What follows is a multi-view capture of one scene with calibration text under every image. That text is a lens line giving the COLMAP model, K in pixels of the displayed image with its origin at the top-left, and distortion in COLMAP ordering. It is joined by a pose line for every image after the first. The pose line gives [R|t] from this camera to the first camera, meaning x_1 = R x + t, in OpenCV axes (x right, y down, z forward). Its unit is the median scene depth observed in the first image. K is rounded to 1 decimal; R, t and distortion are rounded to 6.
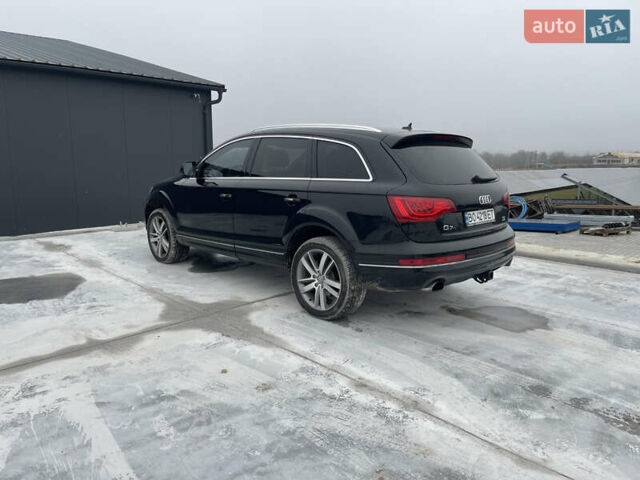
lens RADIAL K [[478.9, 0, 319.8], [0, 478.9, 230.8], [0, 0, 1]] dist [0.085641, -0.114435]
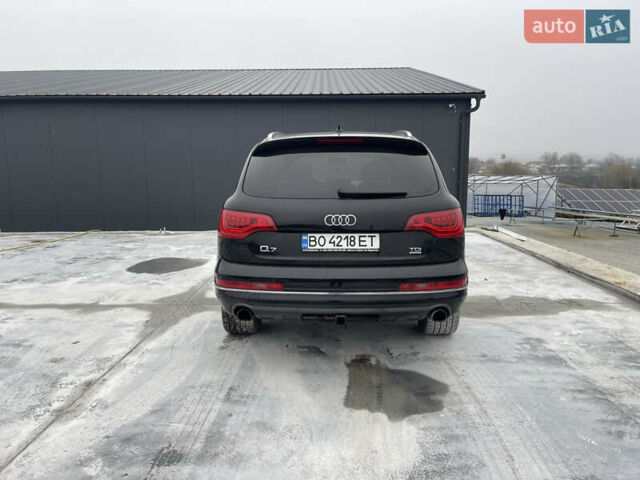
lens RADIAL K [[478.9, 0, 319.8], [0, 478.9, 230.8], [0, 0, 1]] dist [0.085641, -0.114435]
pose [[0.693704, 0.081099, -0.715680, 0.876372], [-0.099227, 0.994927, 0.016562, -0.057967], [0.713392, 0.059526, 0.698232, 0.455604]]
